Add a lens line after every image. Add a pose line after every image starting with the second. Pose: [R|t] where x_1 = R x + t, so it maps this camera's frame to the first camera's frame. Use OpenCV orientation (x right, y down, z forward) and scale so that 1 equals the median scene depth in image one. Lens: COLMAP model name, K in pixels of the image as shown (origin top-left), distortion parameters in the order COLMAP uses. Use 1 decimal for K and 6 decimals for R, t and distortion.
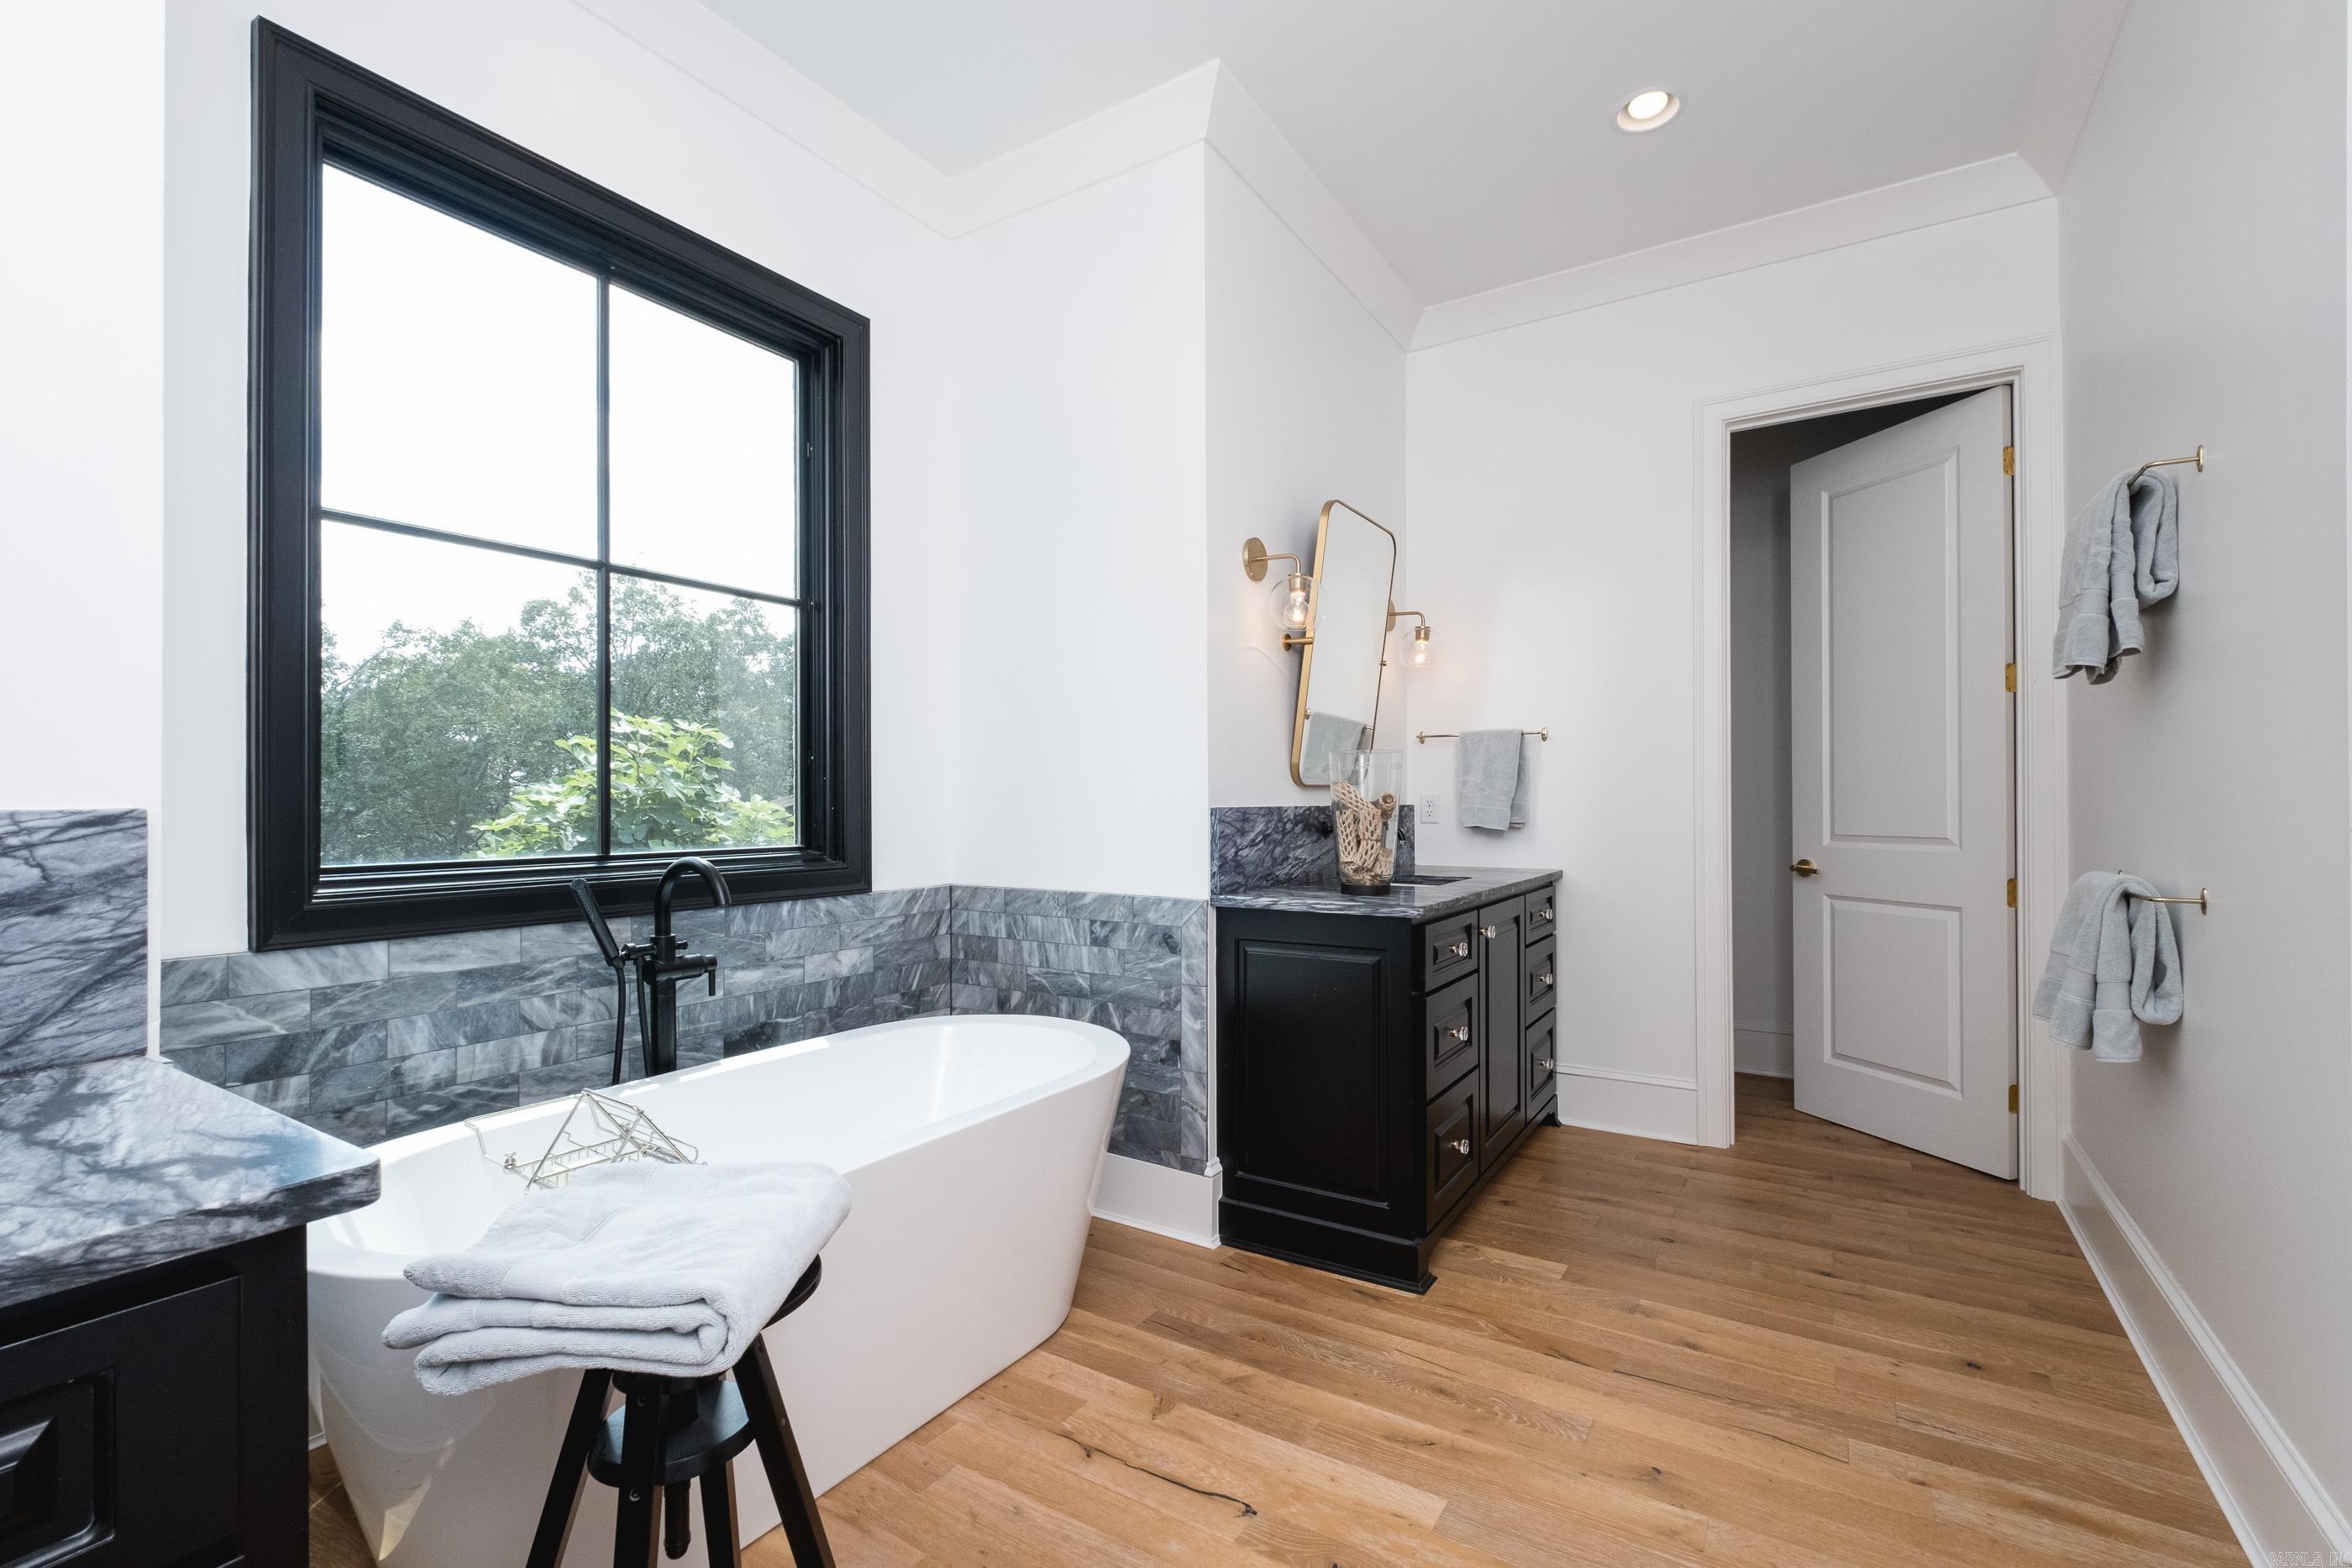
lens RADIAL K [[1018.0, 0, 1176.1], [0, 1018.0, 800.7], [0, 0, 1]] dist [-0.001818, -0.000357]
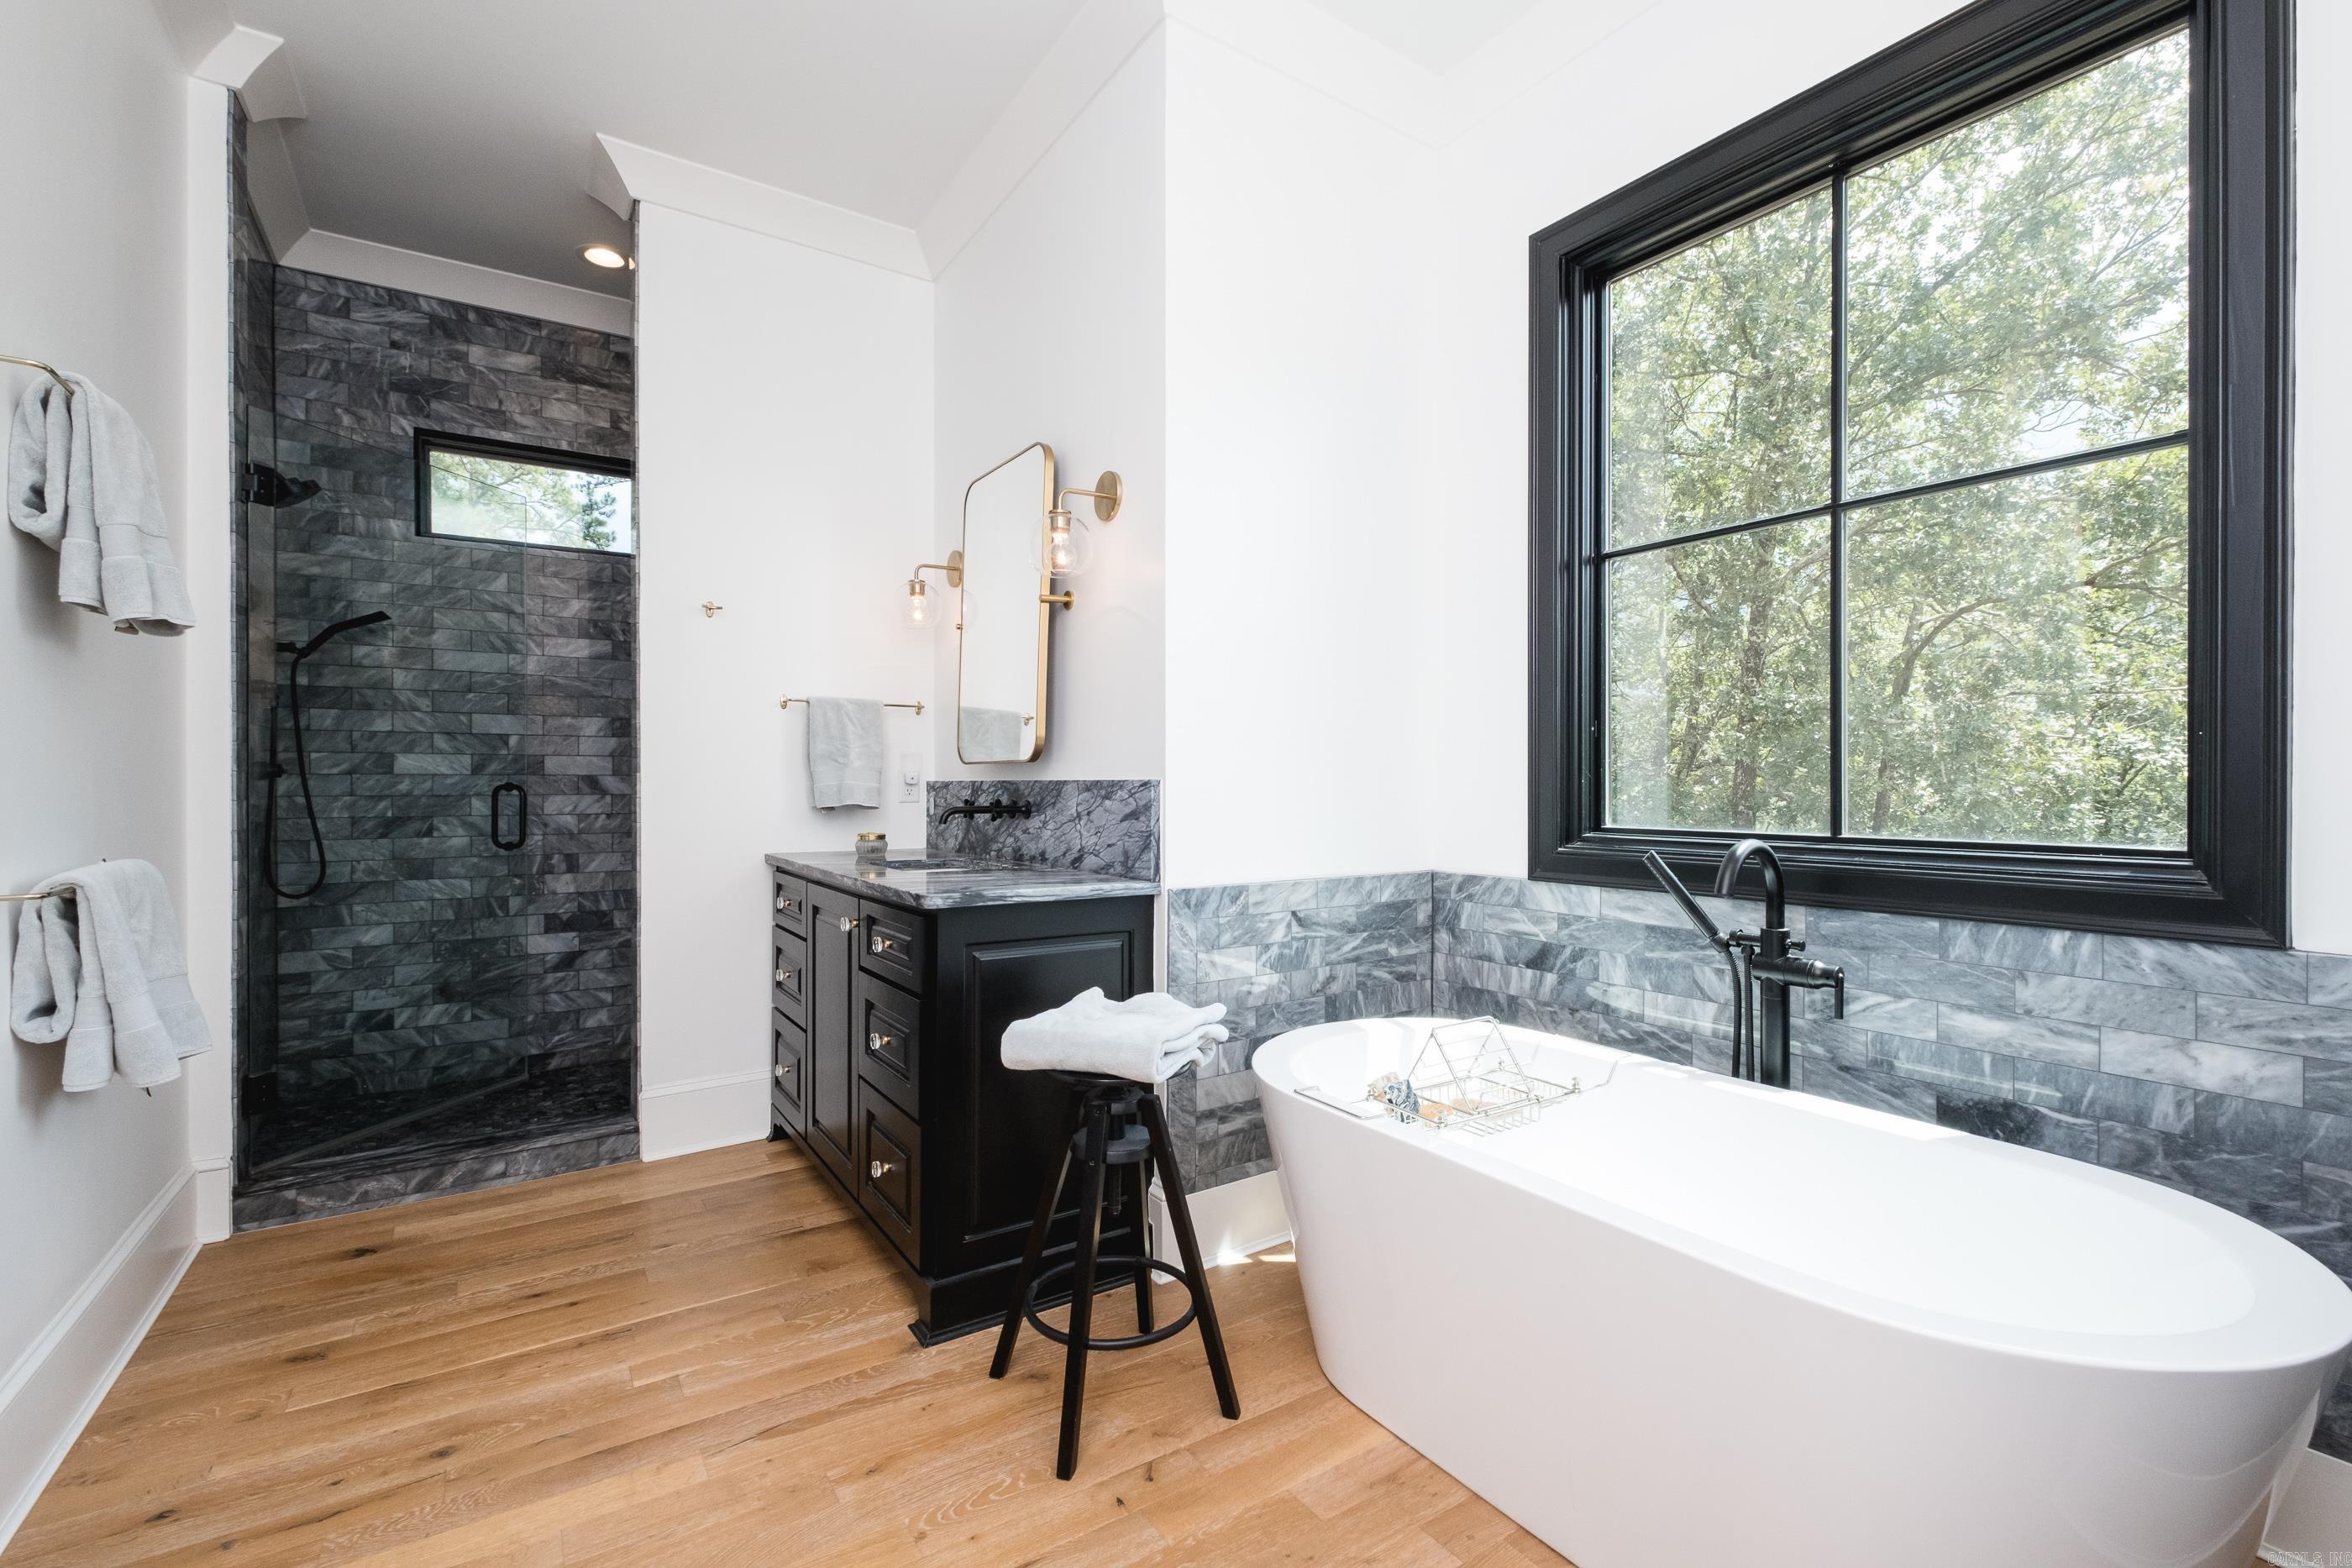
lens RADIAL K [[1018.0, 0, 1173.9], [0, 1018.0, 775.1], [0, 0, 1]] dist [-0.001818, -0.000357]
pose [[-0.405242, -0.005542, -0.914193, 0.532216], [0.000311, 0.999981, -0.006200, 0.005992], [0.914209, -0.002797, -0.405233, 0.931287]]
